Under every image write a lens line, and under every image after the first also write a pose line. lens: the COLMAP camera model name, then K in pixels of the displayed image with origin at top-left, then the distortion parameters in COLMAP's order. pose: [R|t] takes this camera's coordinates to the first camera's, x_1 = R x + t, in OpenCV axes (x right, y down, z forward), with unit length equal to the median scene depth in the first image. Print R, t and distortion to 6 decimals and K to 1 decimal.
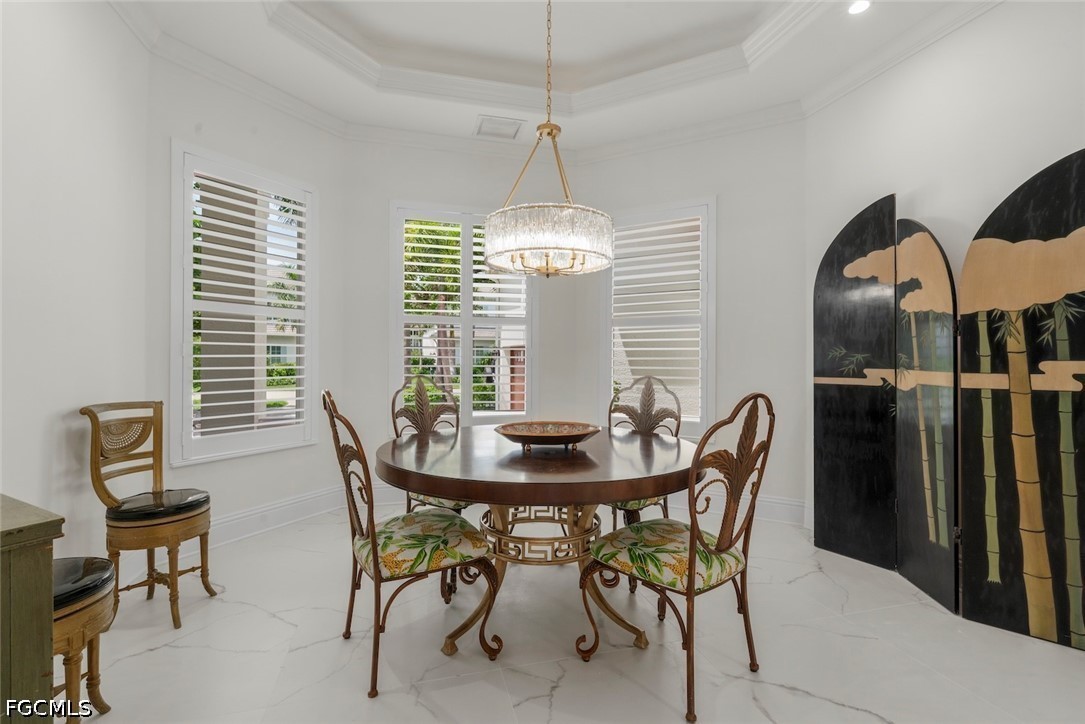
lens RADIAL K [[510.9, 0, 541.5], [0, 510.9, 357.3], [0, 0, 1]] dist [-0.001868, -0.000826]
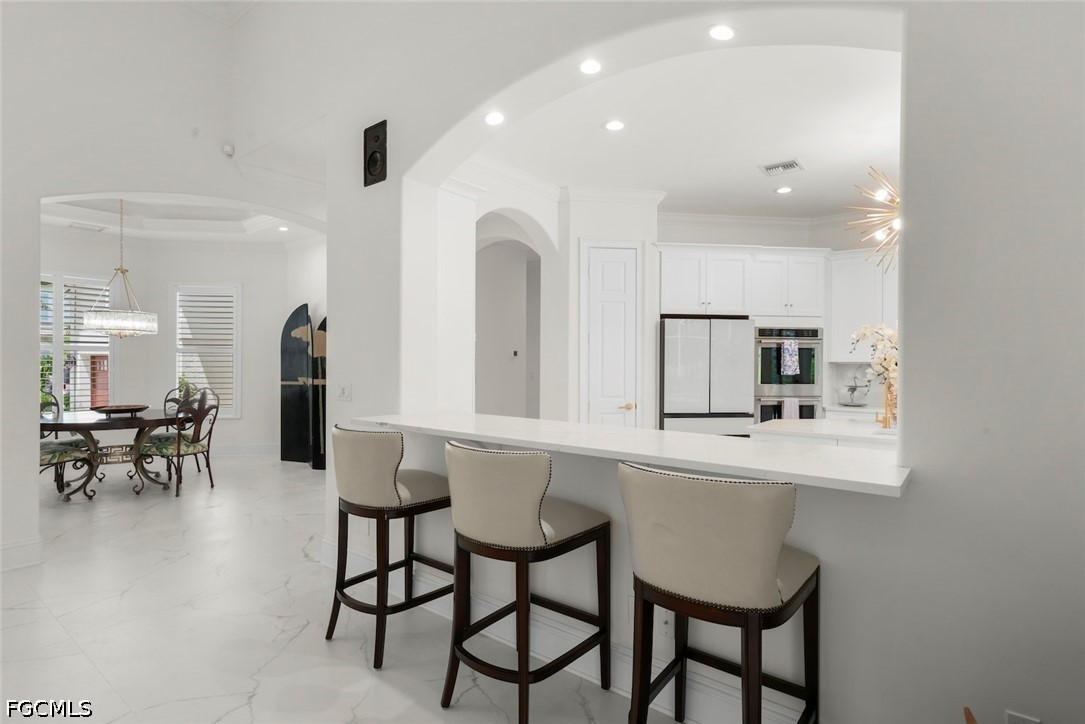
lens RADIAL K [[545.9, 0, 544.8], [0, 545.9, 362.9], [0, 0, 1]] dist [0.001025, -0.000620]
pose [[0.802015, 0.000054, 0.597304, 0.077328], [-0.003962, 0.999978, 0.005230, -0.076791], [-0.597291, -0.006561, 0.801998, -2.107855]]
